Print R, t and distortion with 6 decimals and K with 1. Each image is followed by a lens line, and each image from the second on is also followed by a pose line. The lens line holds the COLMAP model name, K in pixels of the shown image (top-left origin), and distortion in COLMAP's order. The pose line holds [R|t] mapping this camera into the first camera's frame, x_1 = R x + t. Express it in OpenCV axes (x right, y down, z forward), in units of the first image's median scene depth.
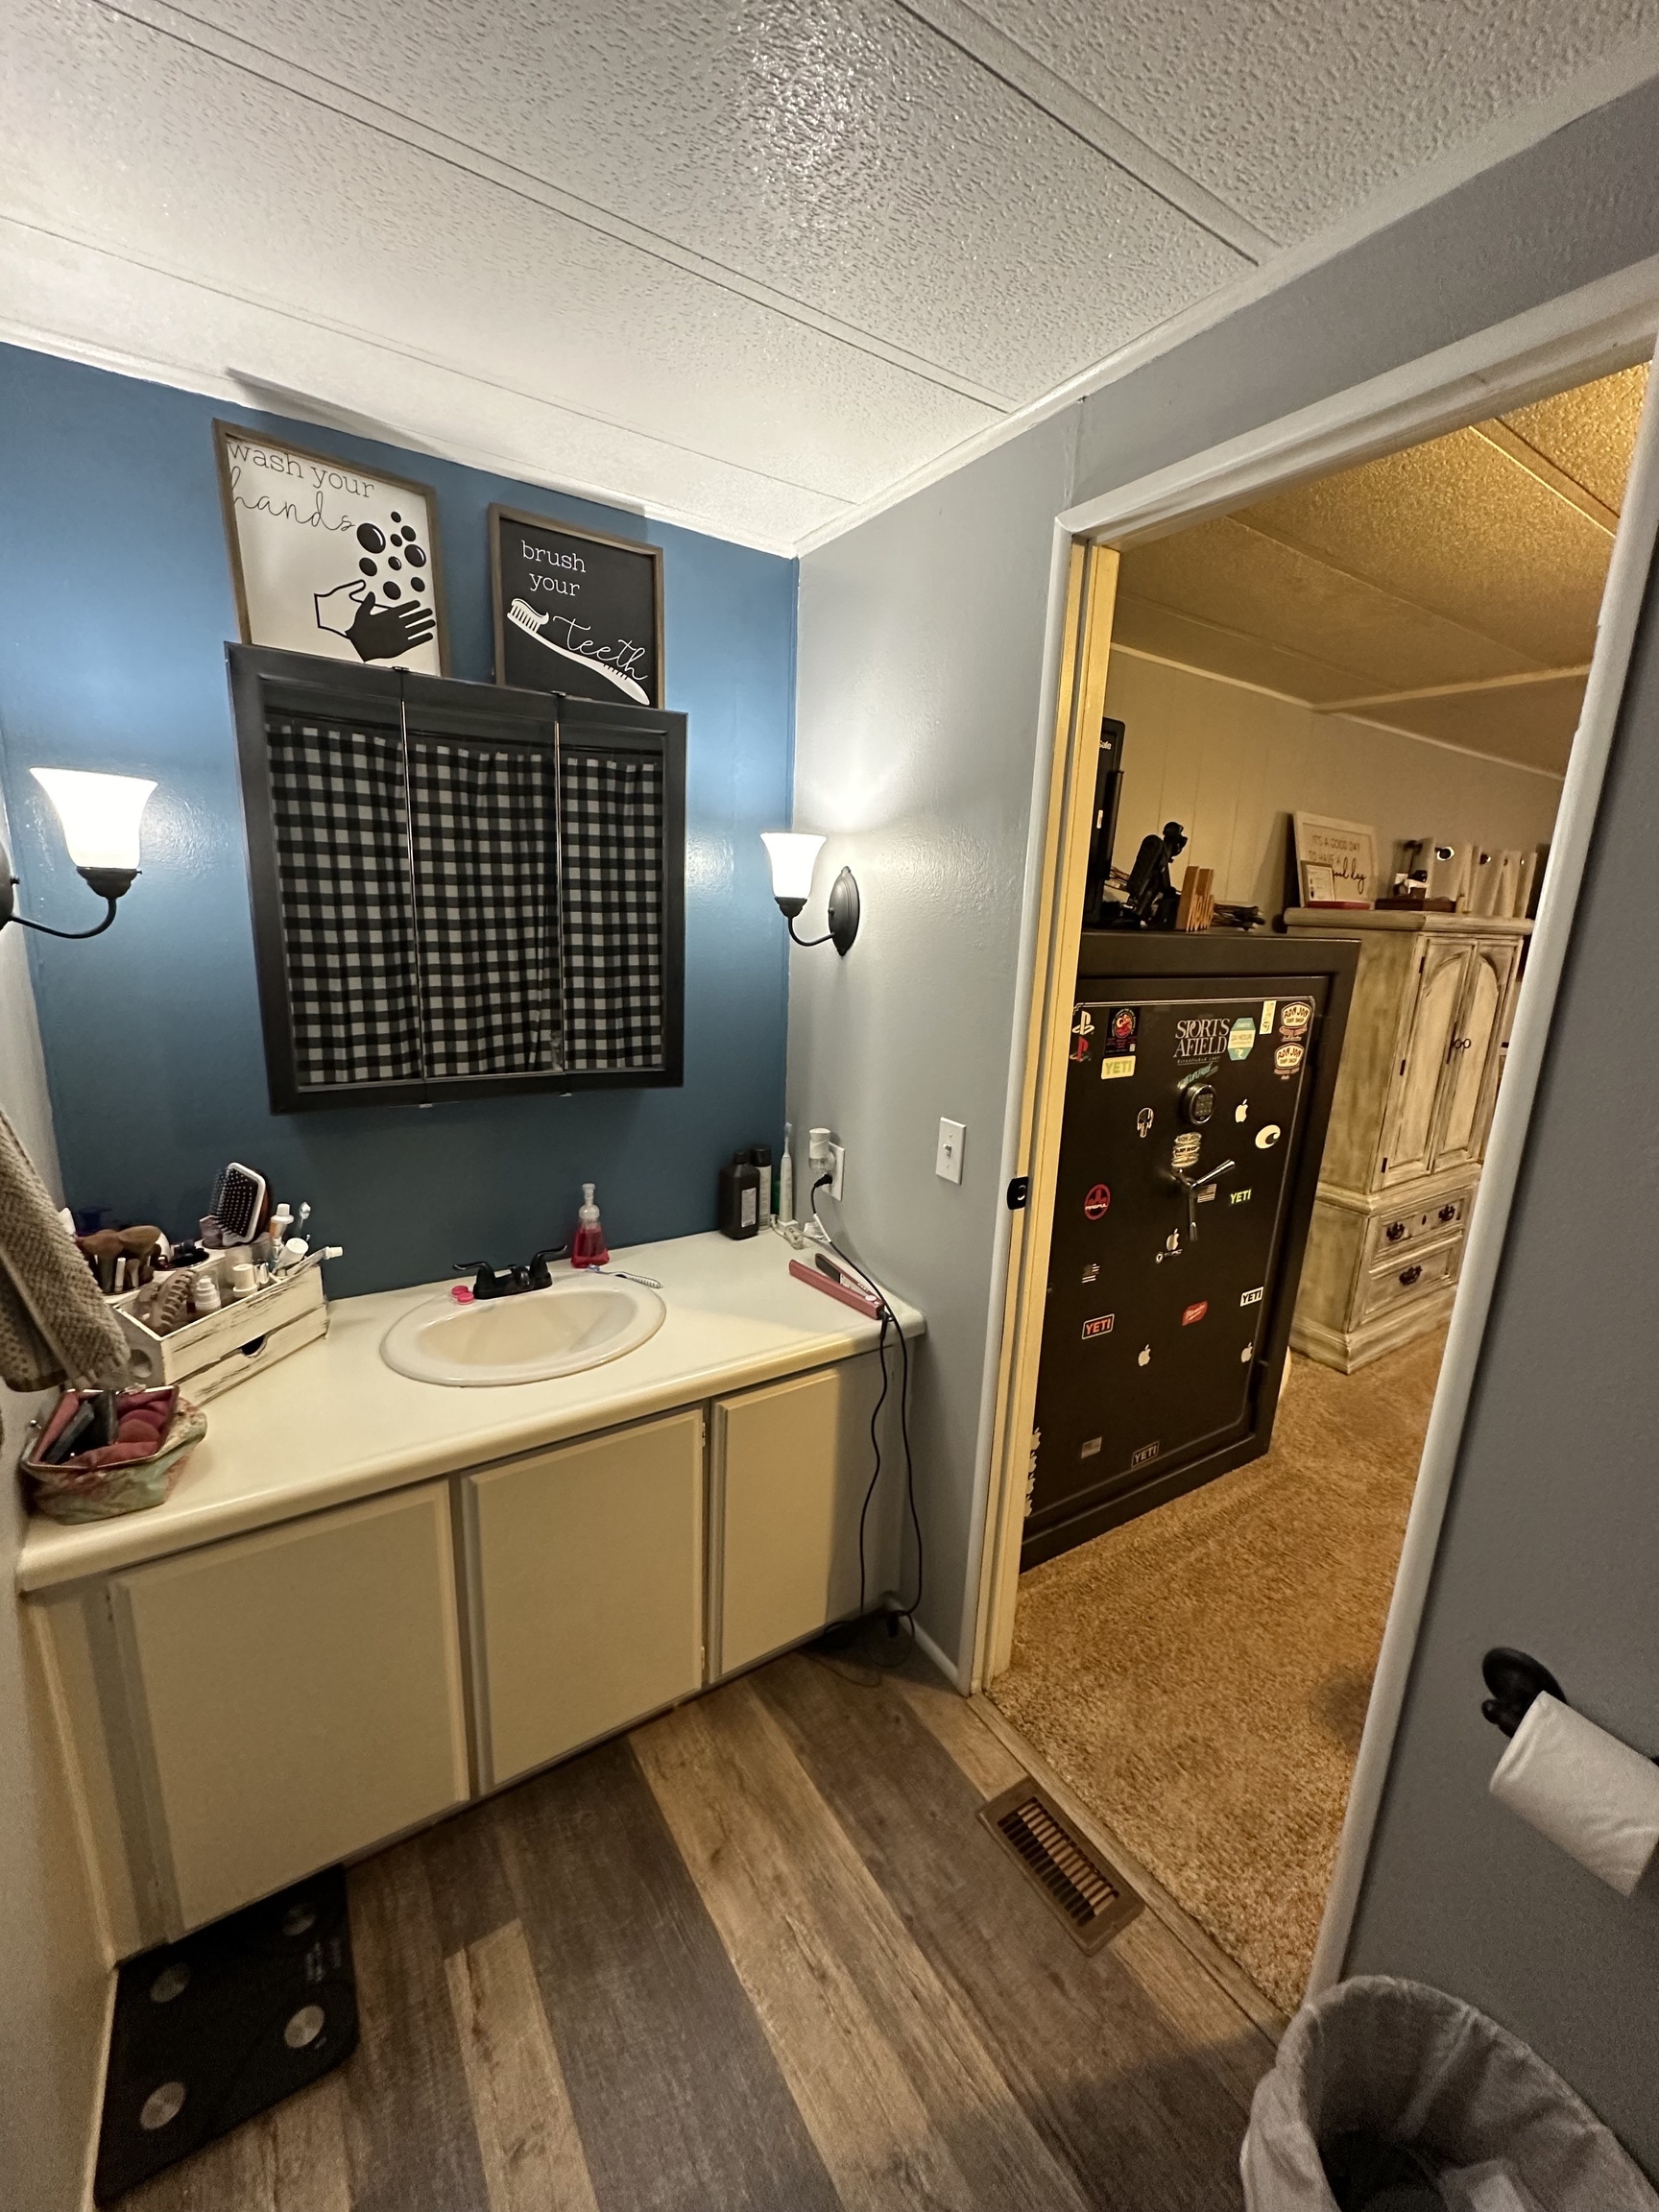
lens RADIAL K [[883.1, 0, 832.0], [0, 883.1, 1101.9], [0, 0, 1]] dist [-0.001766, -0.000100]
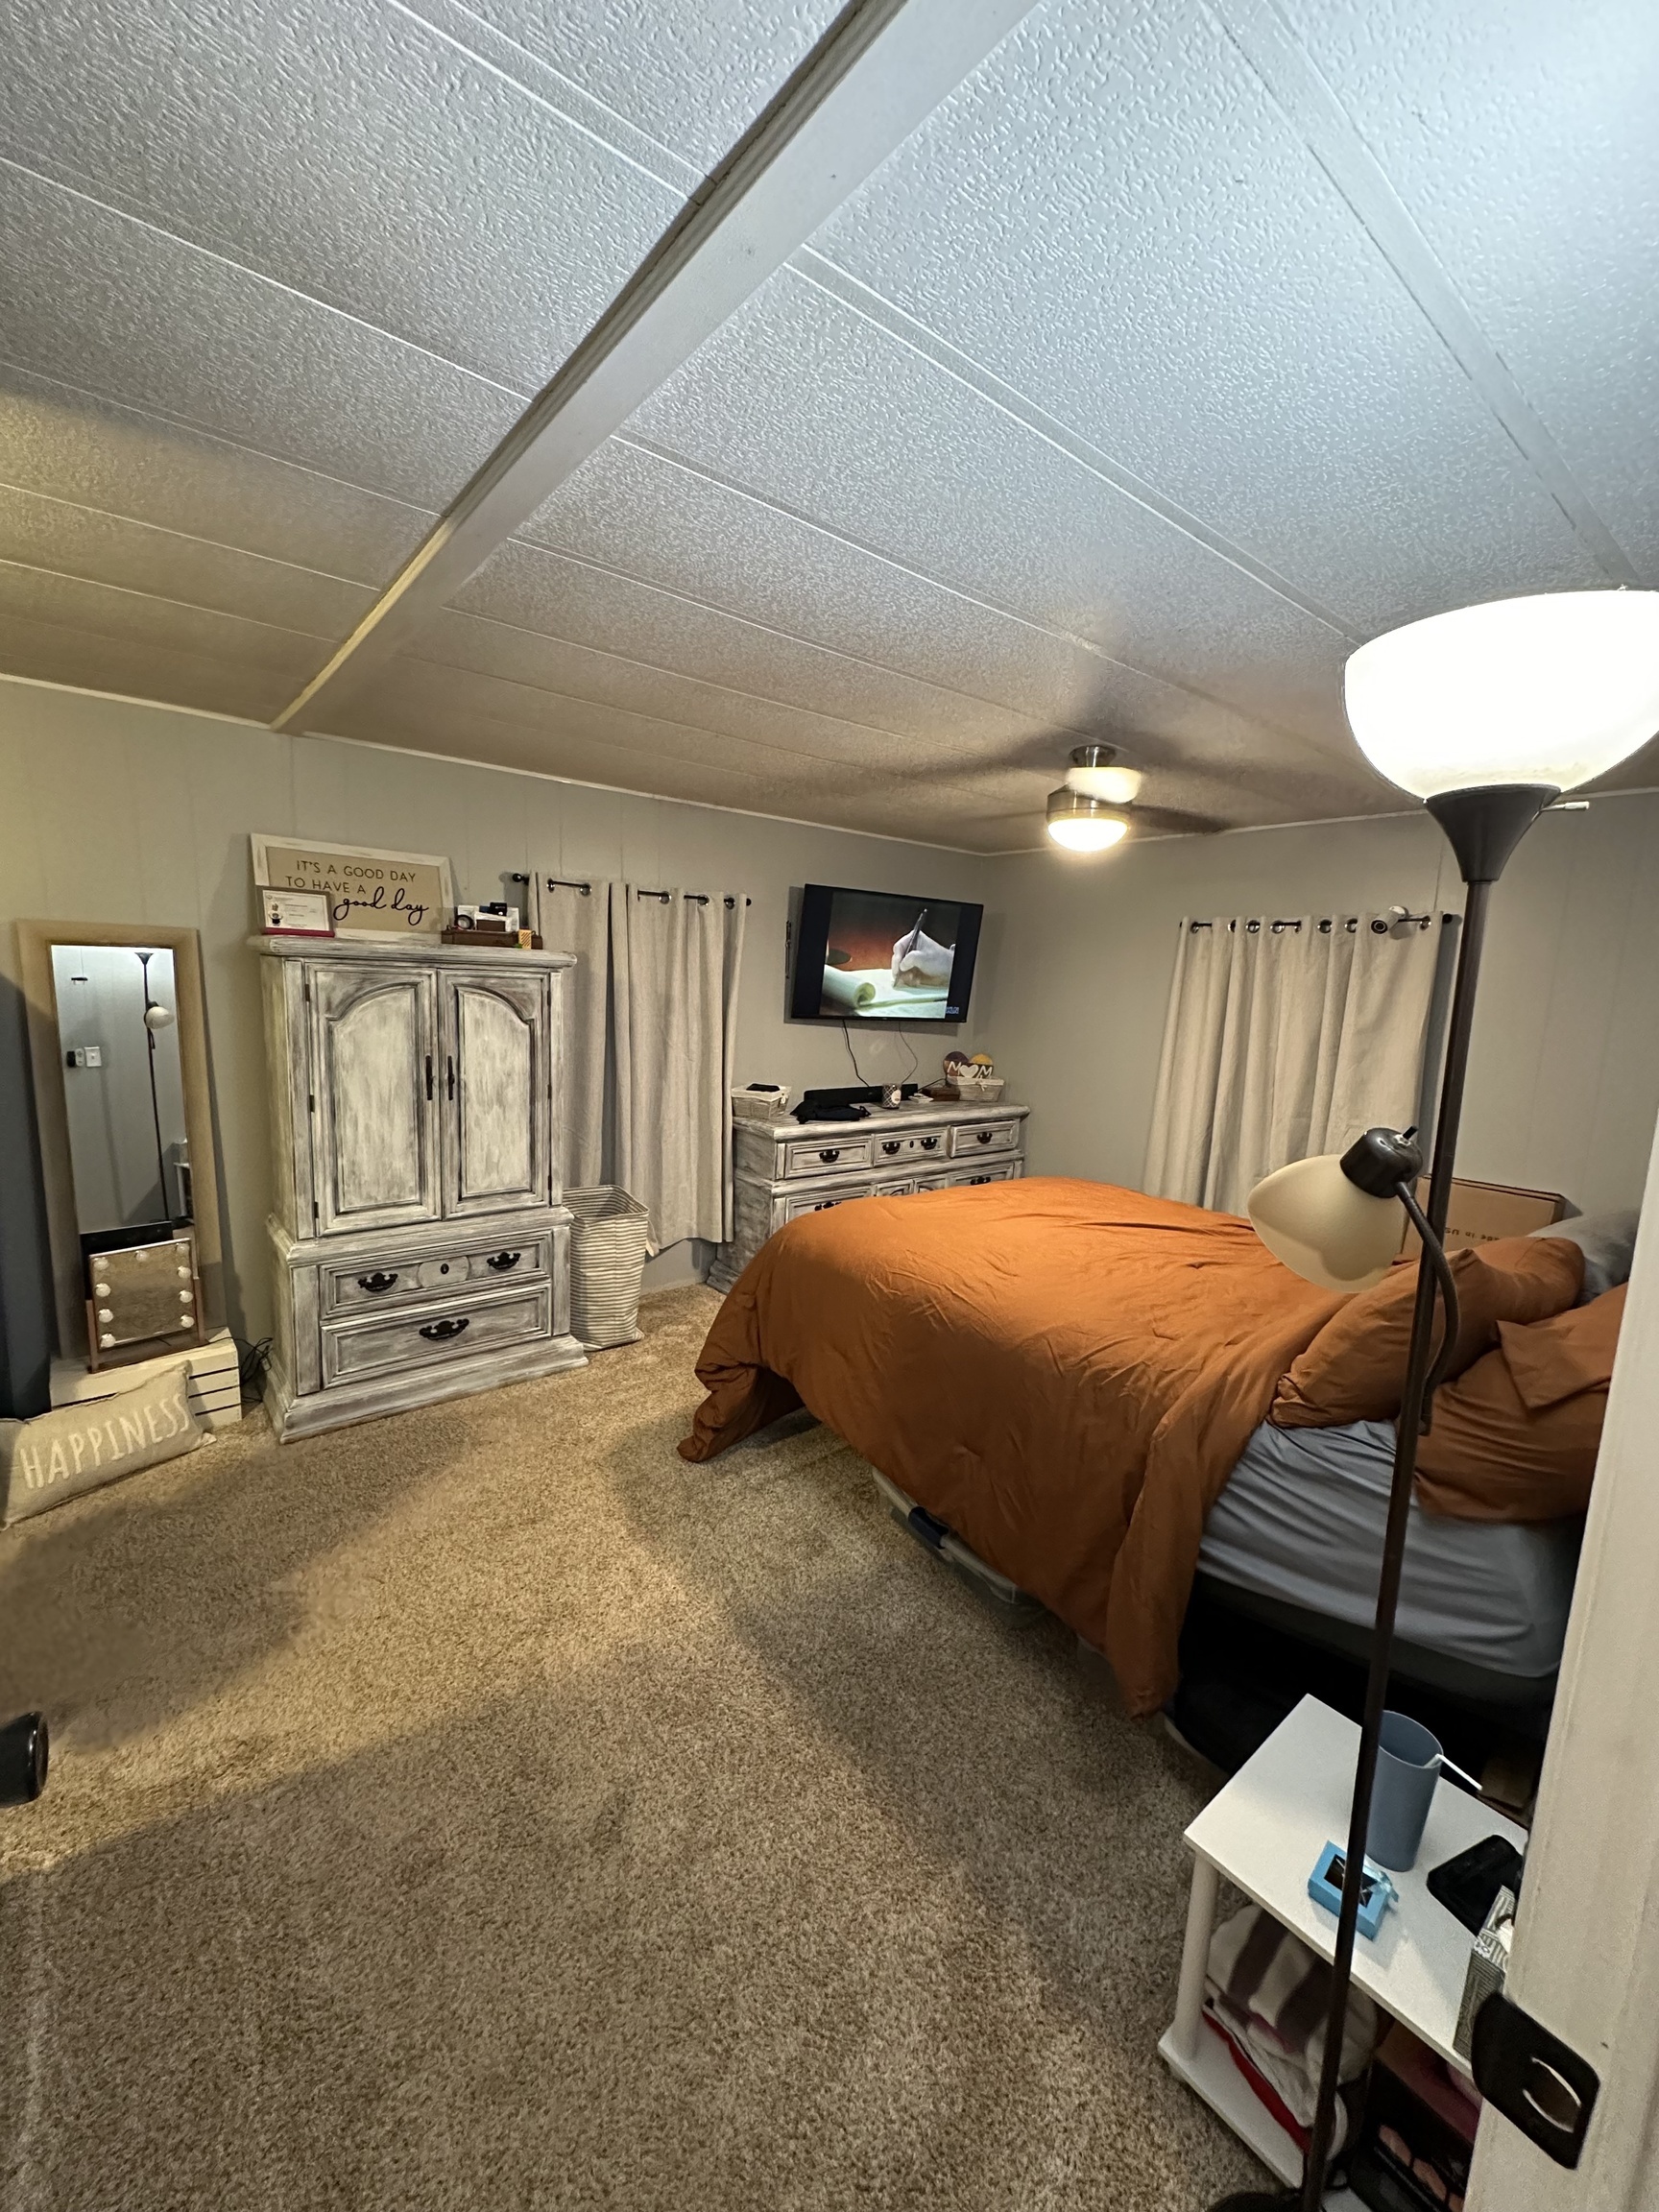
lens RADIAL K [[883.1, 0, 829.6], [0, 883.1, 1107.3], [0, 0, 1]] dist [-0.001766, -0.000100]
pose [[0.995545, -0.009065, 0.093847, 0.993598], [0.016712, 0.996572, -0.081020, 0.046867], [-0.092791, 0.082228, 0.992284, 0.026046]]
